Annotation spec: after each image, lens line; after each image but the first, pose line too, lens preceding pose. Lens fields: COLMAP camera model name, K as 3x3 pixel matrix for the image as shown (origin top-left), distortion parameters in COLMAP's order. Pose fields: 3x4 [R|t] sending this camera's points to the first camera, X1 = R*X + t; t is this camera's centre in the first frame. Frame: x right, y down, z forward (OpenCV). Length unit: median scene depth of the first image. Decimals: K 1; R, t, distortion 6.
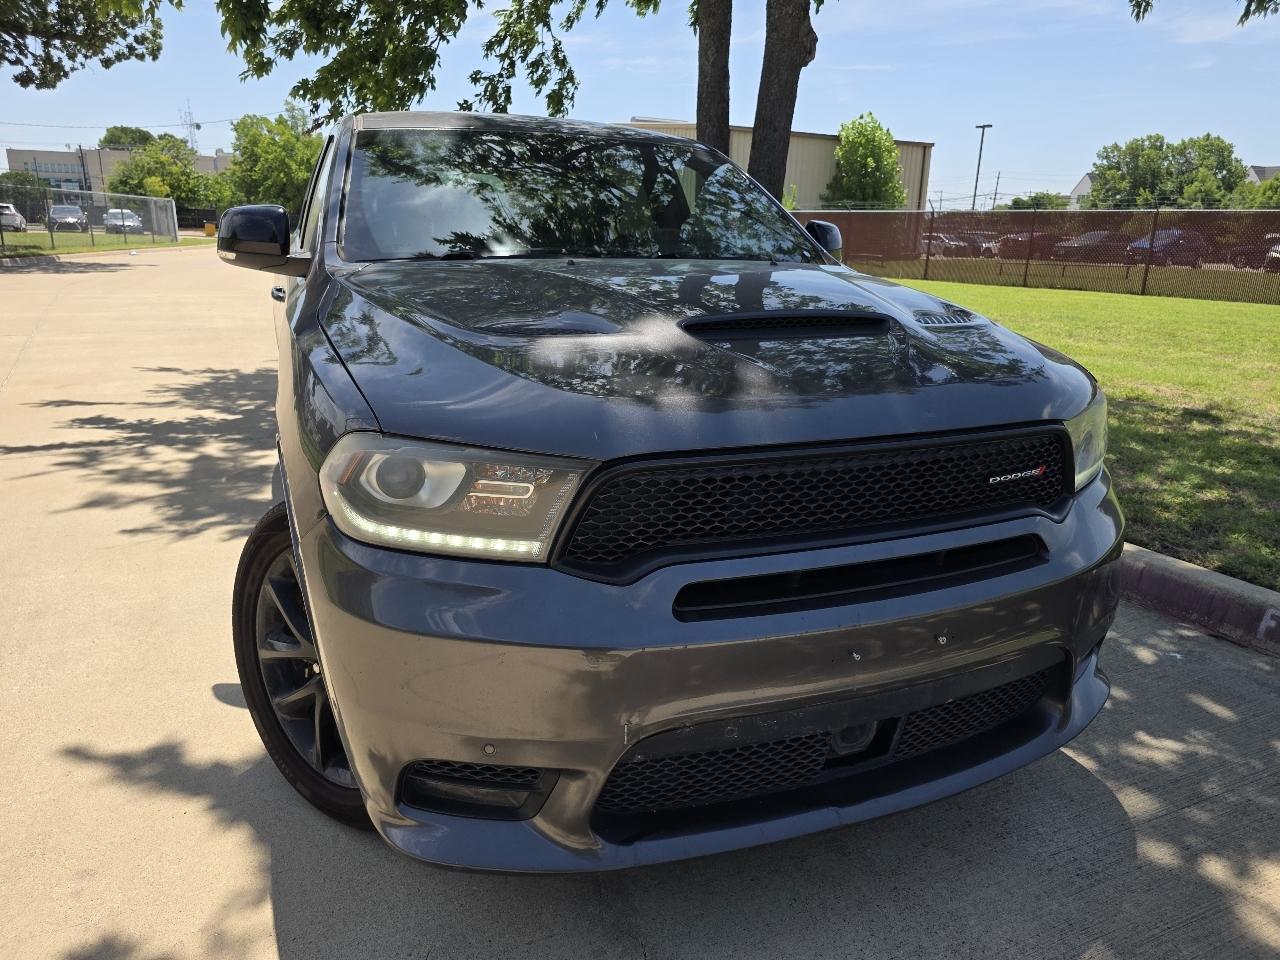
lens RADIAL K [[909.6, 0, 640.0], [0, 909.6, 480.0], [0, 0, 1]] dist [-0.004806, -0.003369]
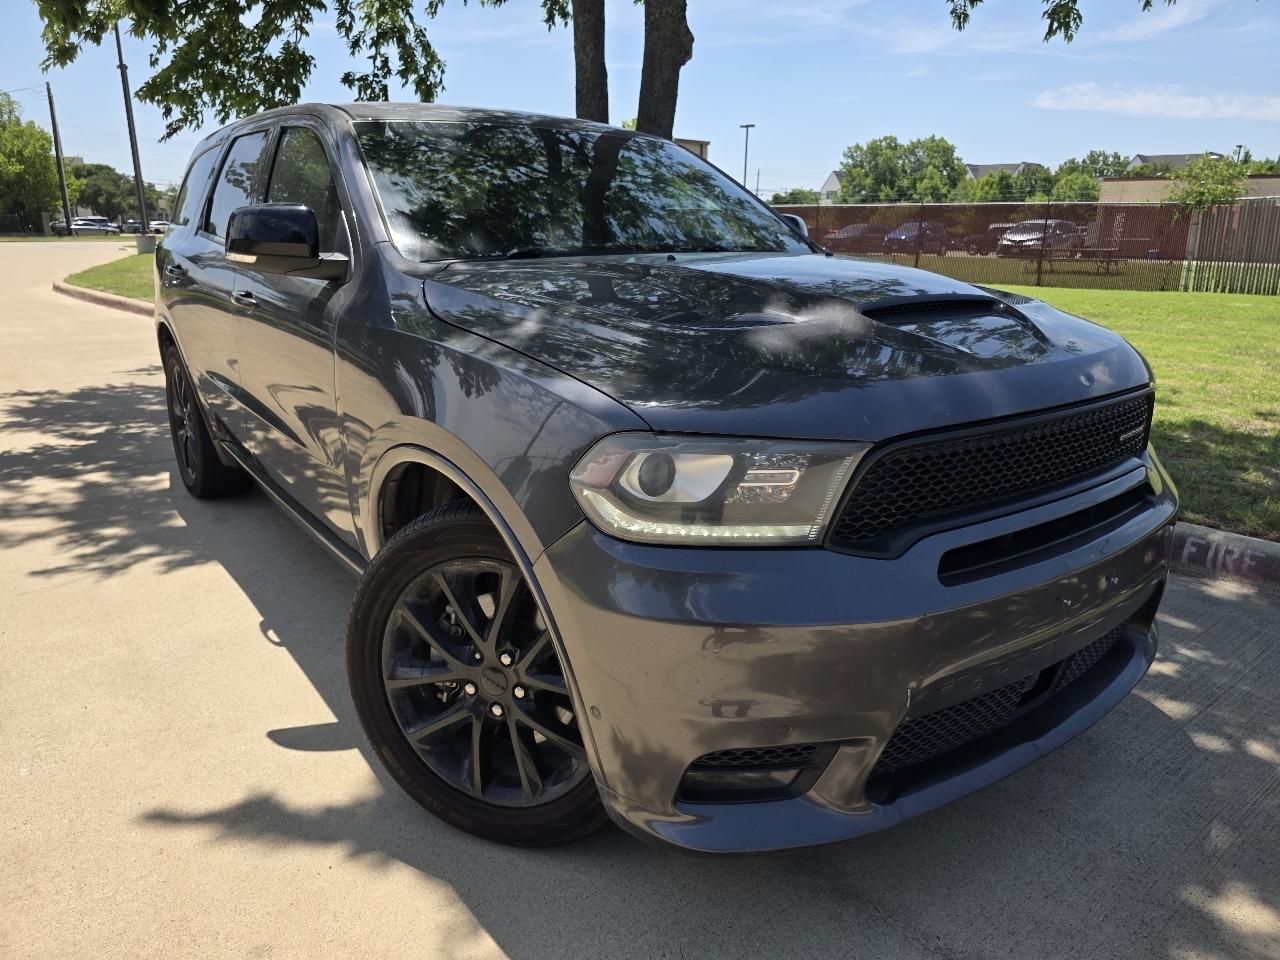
lens RADIAL K [[886.9, 0, 648.0], [0, 886.9, 478.1], [0, 0, 1]] dist [0.051424, -0.049355]
pose [[0.966397, -0.076552, 0.245389, -0.132958], [0.074681, 0.997064, 0.016937, -0.004106], [-0.245965, 0.001958, 0.969277, 0.015670]]
